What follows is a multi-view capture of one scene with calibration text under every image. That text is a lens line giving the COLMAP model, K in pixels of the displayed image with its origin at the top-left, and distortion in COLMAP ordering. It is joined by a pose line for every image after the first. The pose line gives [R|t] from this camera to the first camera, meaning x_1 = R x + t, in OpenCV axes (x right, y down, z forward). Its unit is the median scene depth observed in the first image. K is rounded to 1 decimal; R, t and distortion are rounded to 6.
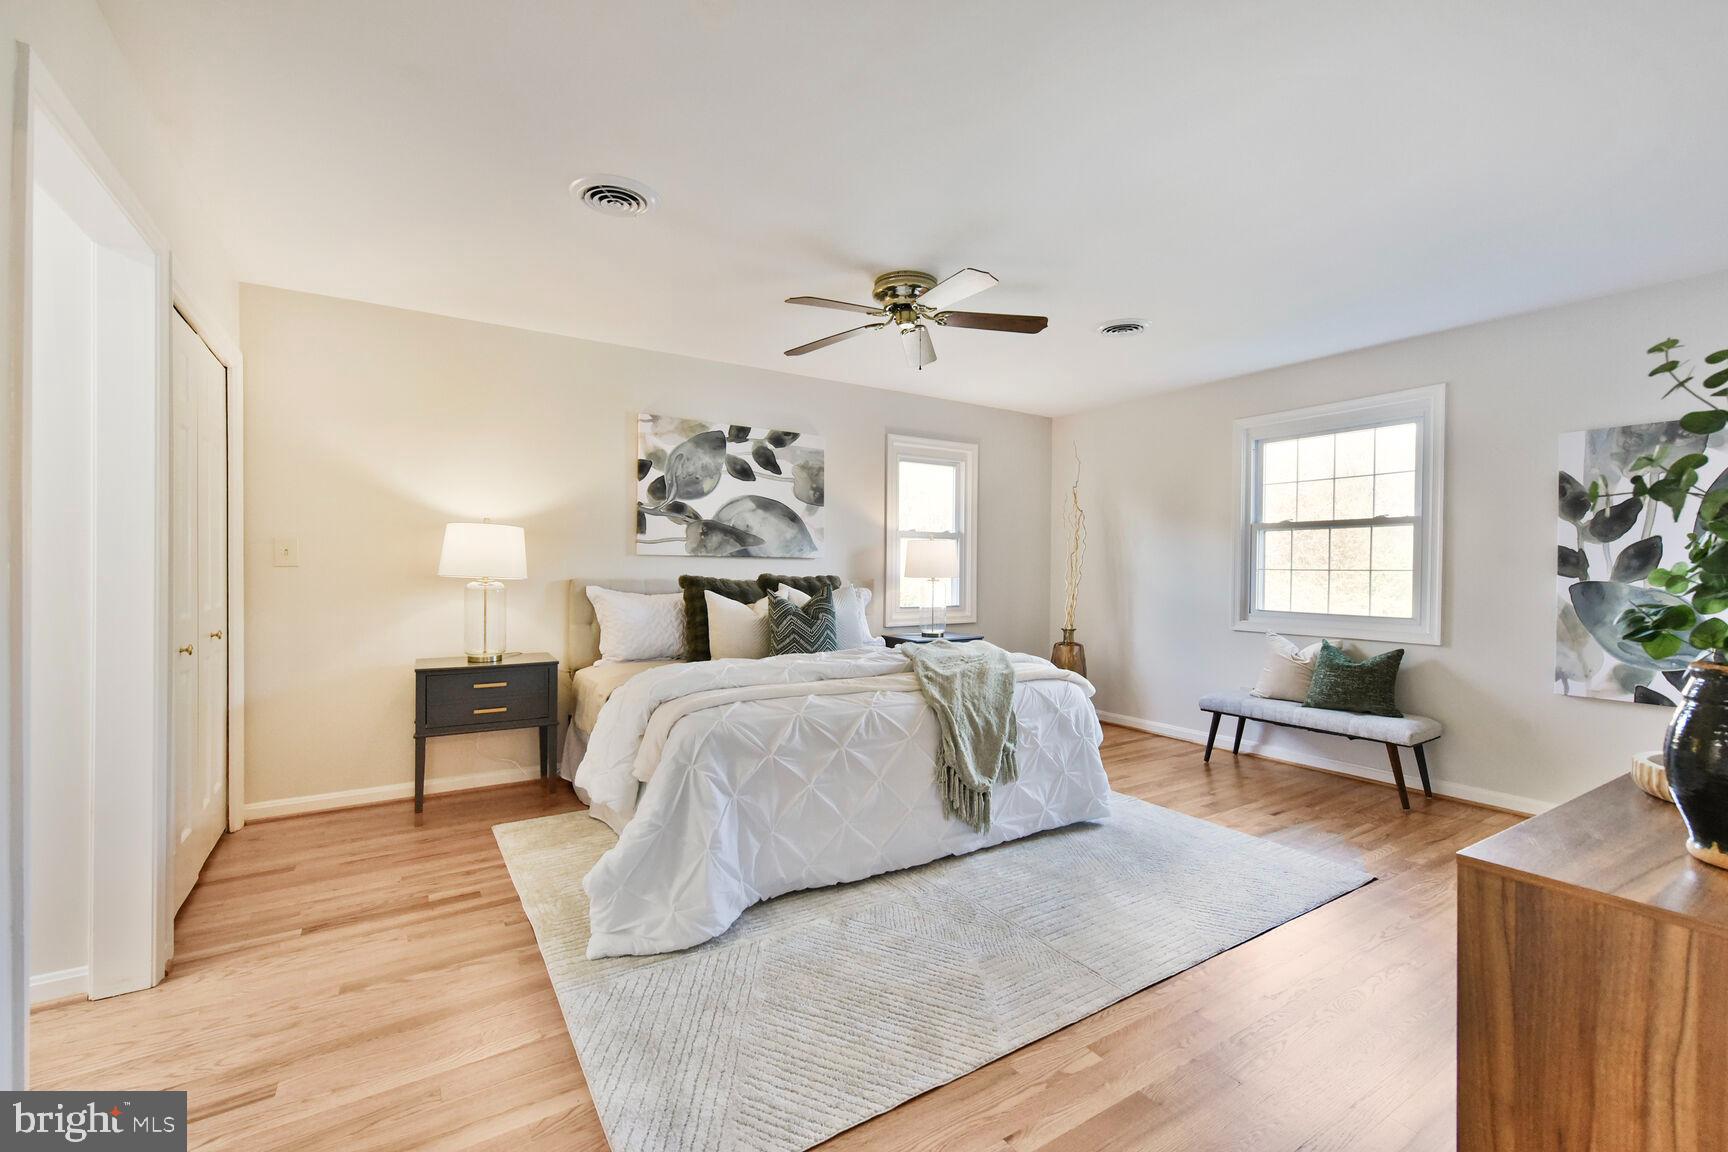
lens RADIAL K [[756.5, 0, 867.4], [0, 756.5, 569.4], [0, 0, 1]] dist [0.000373, 0.000005]
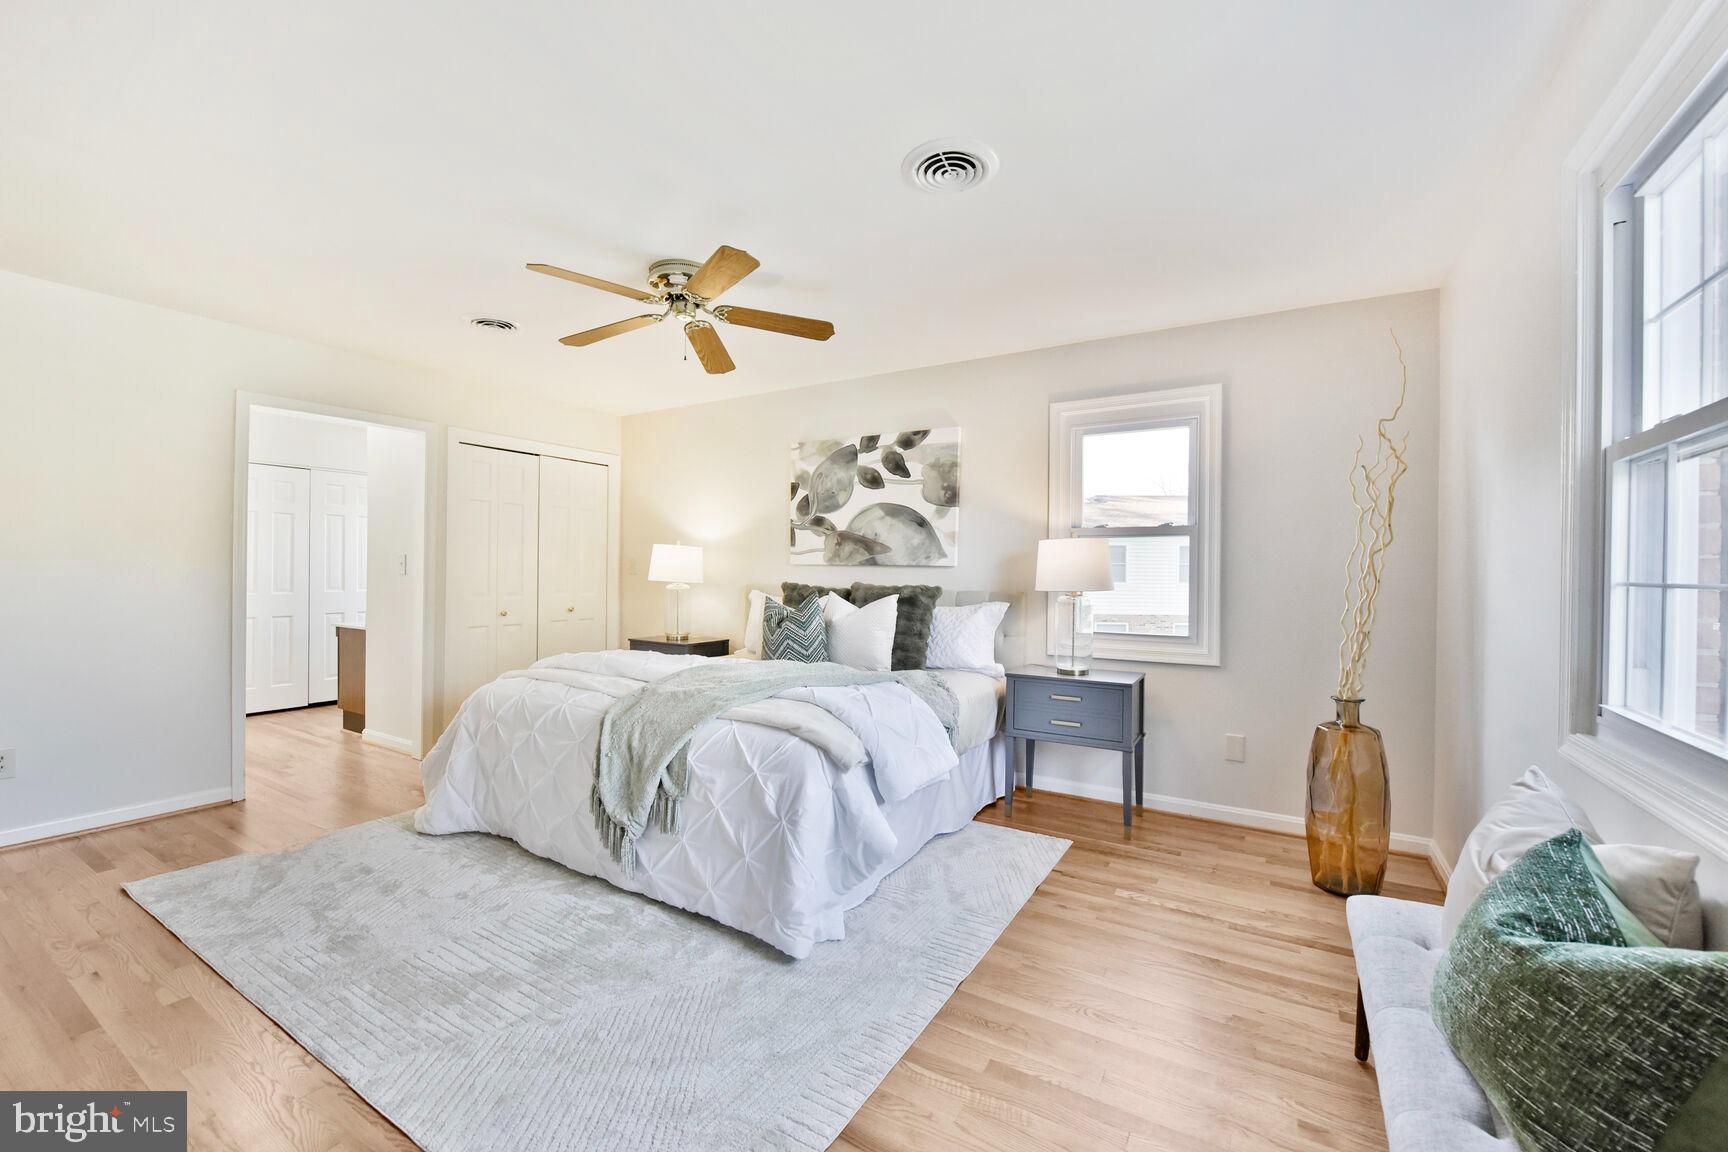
lens RADIAL K [[693.5, 0, 863.0], [0, 693.5, 576.0], [0, 0, 1]] dist [-0.003258, 0.000011]
pose [[0.428975, 0.001841, -0.903314, 0.663915], [-0.011764, 0.999925, -0.003548, 0.001123], [0.903240, 0.012149, 0.428965, 0.597475]]
